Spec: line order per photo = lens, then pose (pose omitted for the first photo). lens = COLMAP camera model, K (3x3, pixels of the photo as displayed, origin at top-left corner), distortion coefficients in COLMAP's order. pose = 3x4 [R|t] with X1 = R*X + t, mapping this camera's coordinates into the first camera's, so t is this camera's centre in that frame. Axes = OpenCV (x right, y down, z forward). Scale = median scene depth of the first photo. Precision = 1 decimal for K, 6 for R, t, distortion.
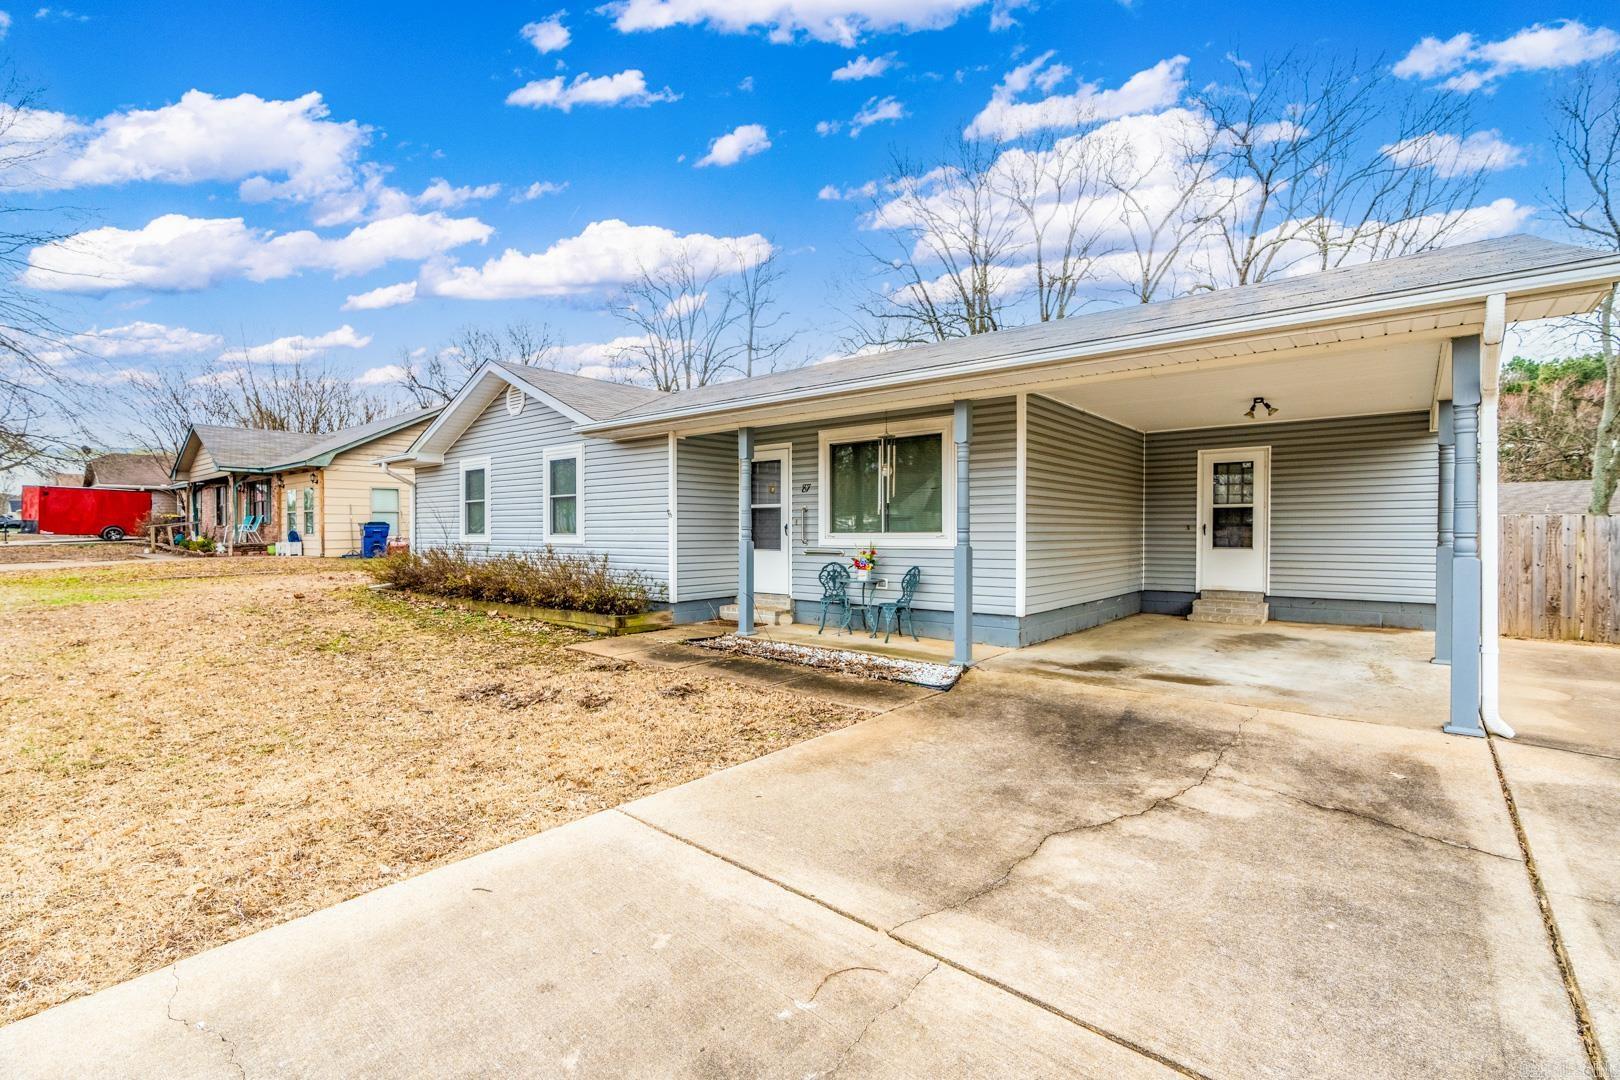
lens RADIAL K [[742.0, 0, 810.7], [0, 742.0, 537.6], [0, 0, 1]] dist [-0.005336, 0.001519]
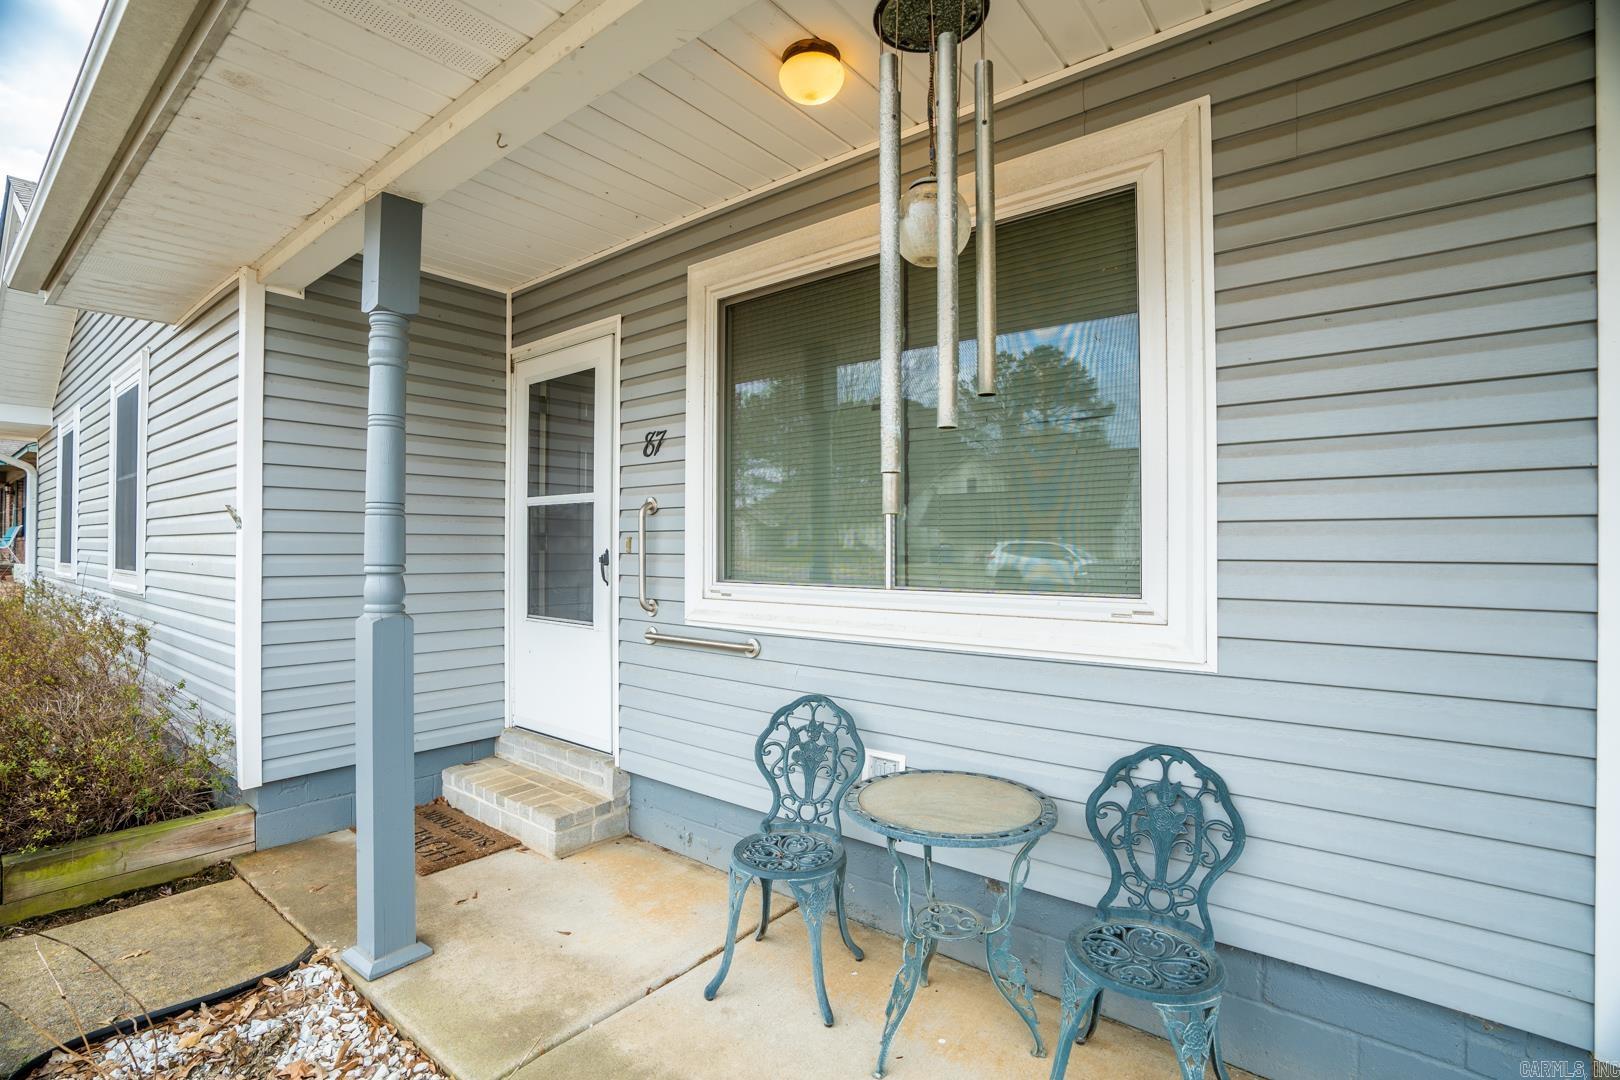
lens RADIAL K [[742.0, 0, 810.9], [0, 742.0, 542.4], [0, 0, 1]] dist [-0.005336, 0.001519]
pose [[0.999875, 0.005788, 0.014726, 0.059520], [-0.005577, 0.999882, -0.014331, -0.017876], [-0.014807, 0.014247, 0.999789, 0.666454]]
